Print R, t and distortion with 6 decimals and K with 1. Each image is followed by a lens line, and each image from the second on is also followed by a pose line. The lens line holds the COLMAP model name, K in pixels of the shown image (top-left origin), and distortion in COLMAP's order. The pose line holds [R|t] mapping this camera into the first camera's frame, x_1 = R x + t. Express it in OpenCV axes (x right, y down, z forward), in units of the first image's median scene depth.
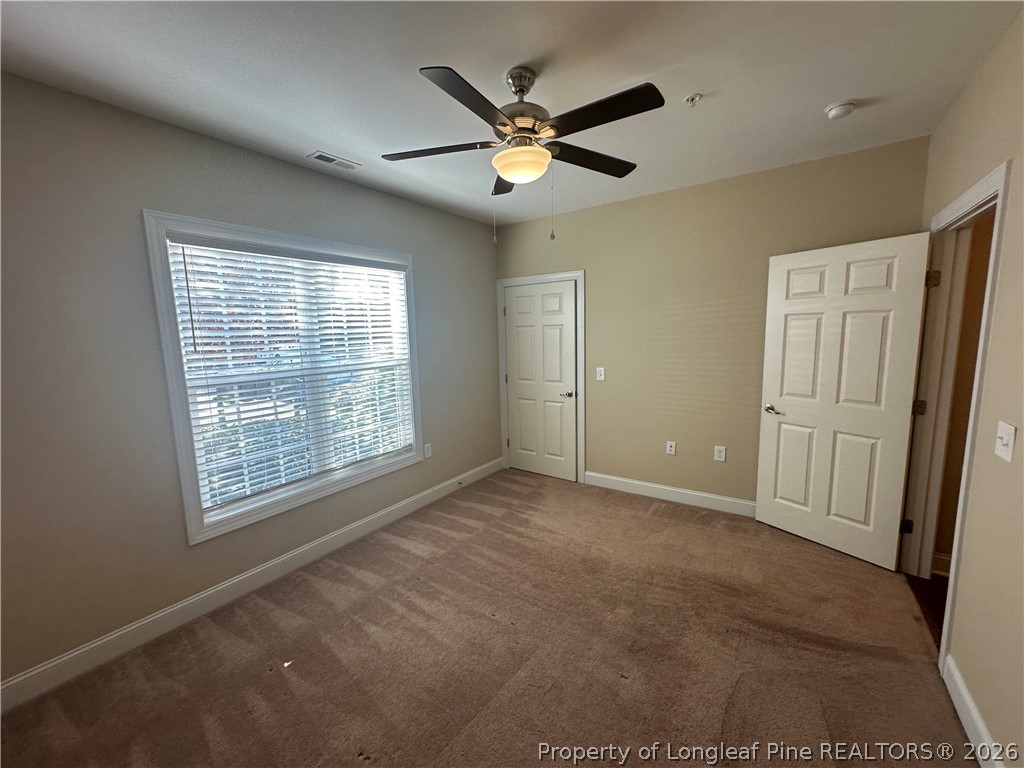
lens RADIAL K [[407.4, 0, 514.4], [0, 407.4, 383.7], [0, 0, 1]] dist [-0.003149, -0.000230]
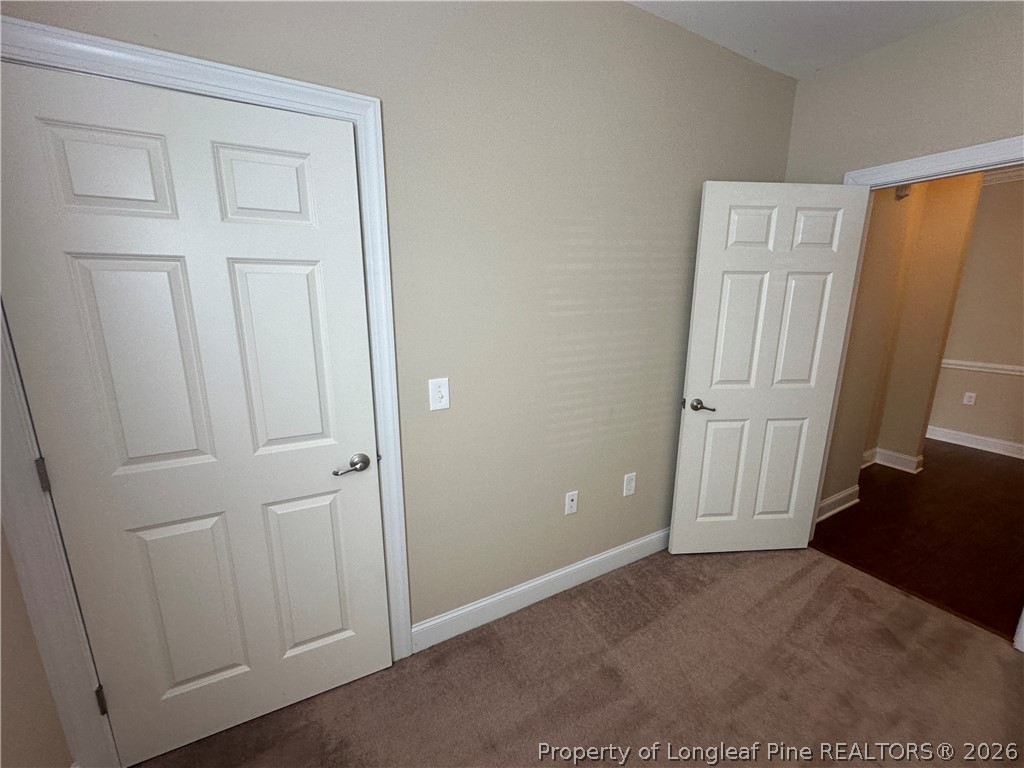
lens RADIAL K [[407.4, 0, 532.4], [0, 407.4, 386.7], [0, 0, 1]] dist [-0.003149, -0.000230]
pose [[0.455949, -0.163326, 0.874891, -0.115376], [0.103545, 0.986077, 0.130120, -0.084890], [-0.883962, 0.031263, 0.466513, 0.826675]]
